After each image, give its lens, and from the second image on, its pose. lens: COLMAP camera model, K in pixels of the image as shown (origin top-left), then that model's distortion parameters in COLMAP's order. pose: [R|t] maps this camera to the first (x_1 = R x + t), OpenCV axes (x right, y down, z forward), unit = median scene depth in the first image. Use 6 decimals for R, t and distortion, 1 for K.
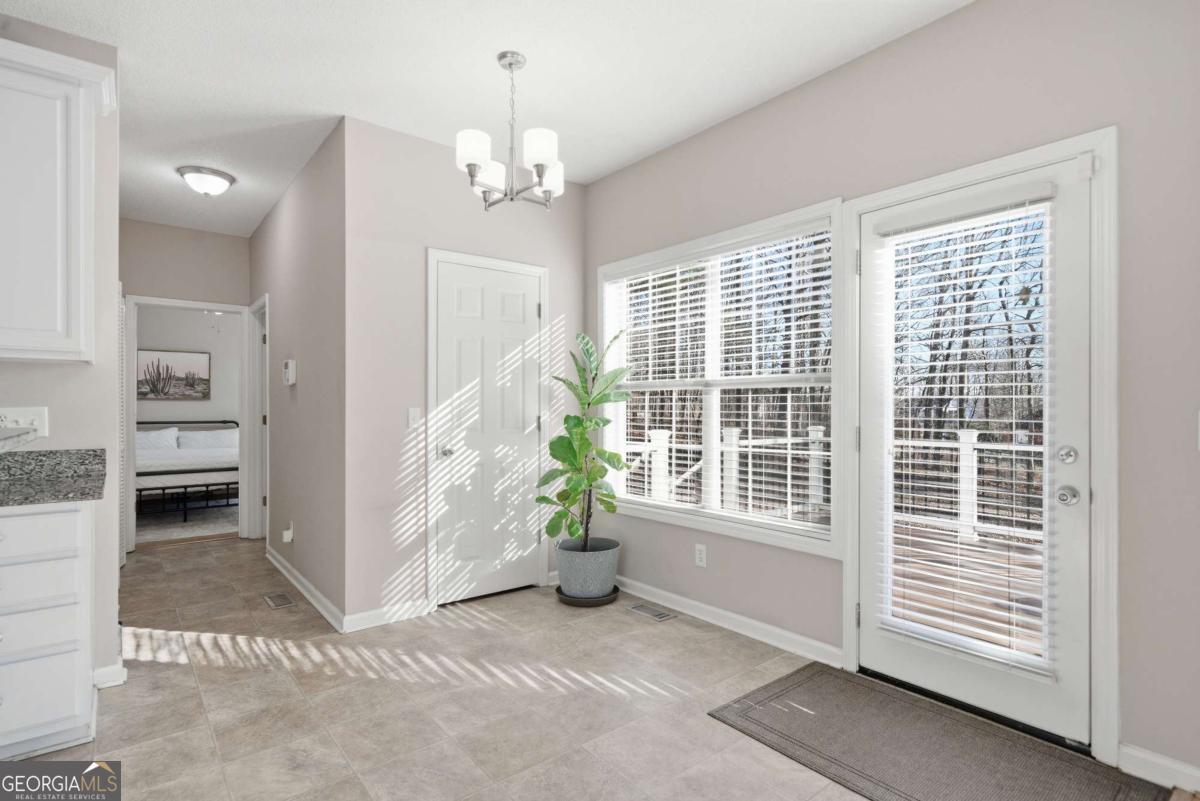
lens RADIAL K [[606.1, 0, 597.9], [0, 606.1, 404.8], [0, 0, 1]] dist [0.004632, 0.001551]
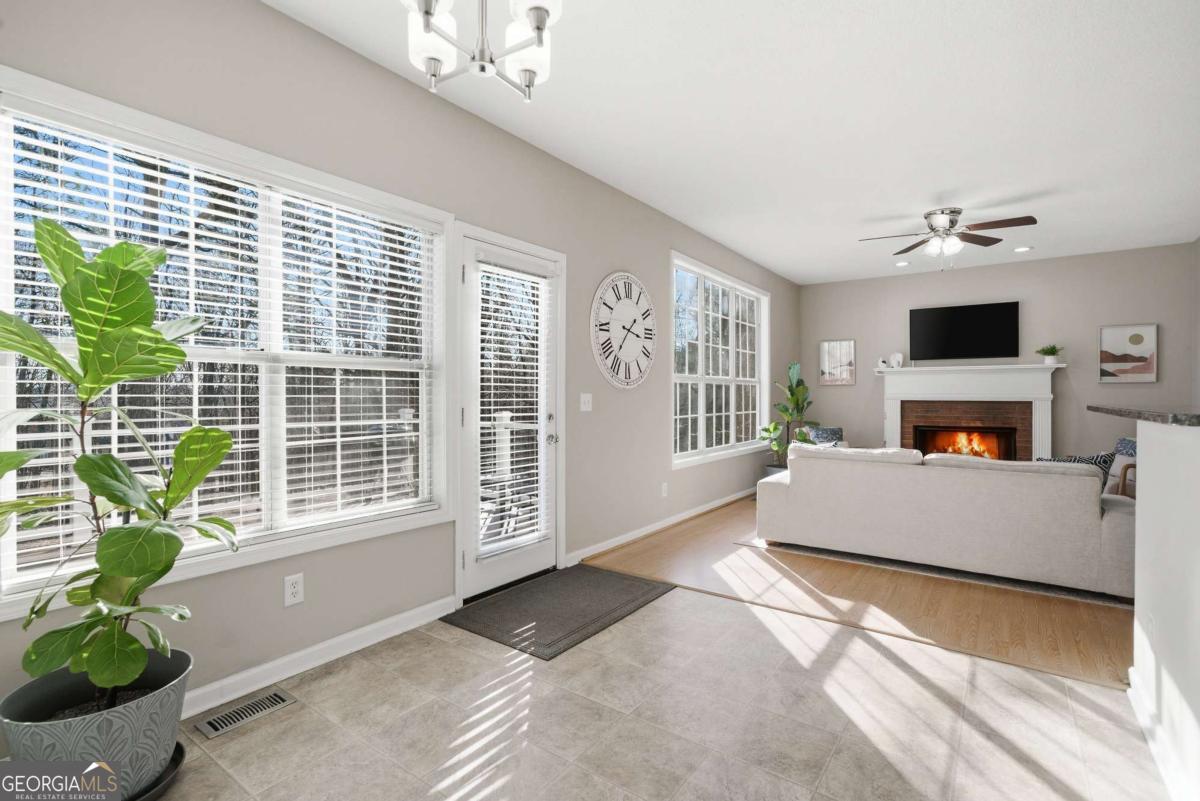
lens RADIAL K [[573.7, 0, 600.9], [0, 573.7, 389.3], [0, 0, 1]] dist [-0.007388, 0.013071]
pose [[-0.276443, 0.005336, 0.961016, -0.607984], [-0.008463, 0.999932, -0.007986, 0.005449], [-0.960993, -0.010341, -0.276379, 0.831946]]
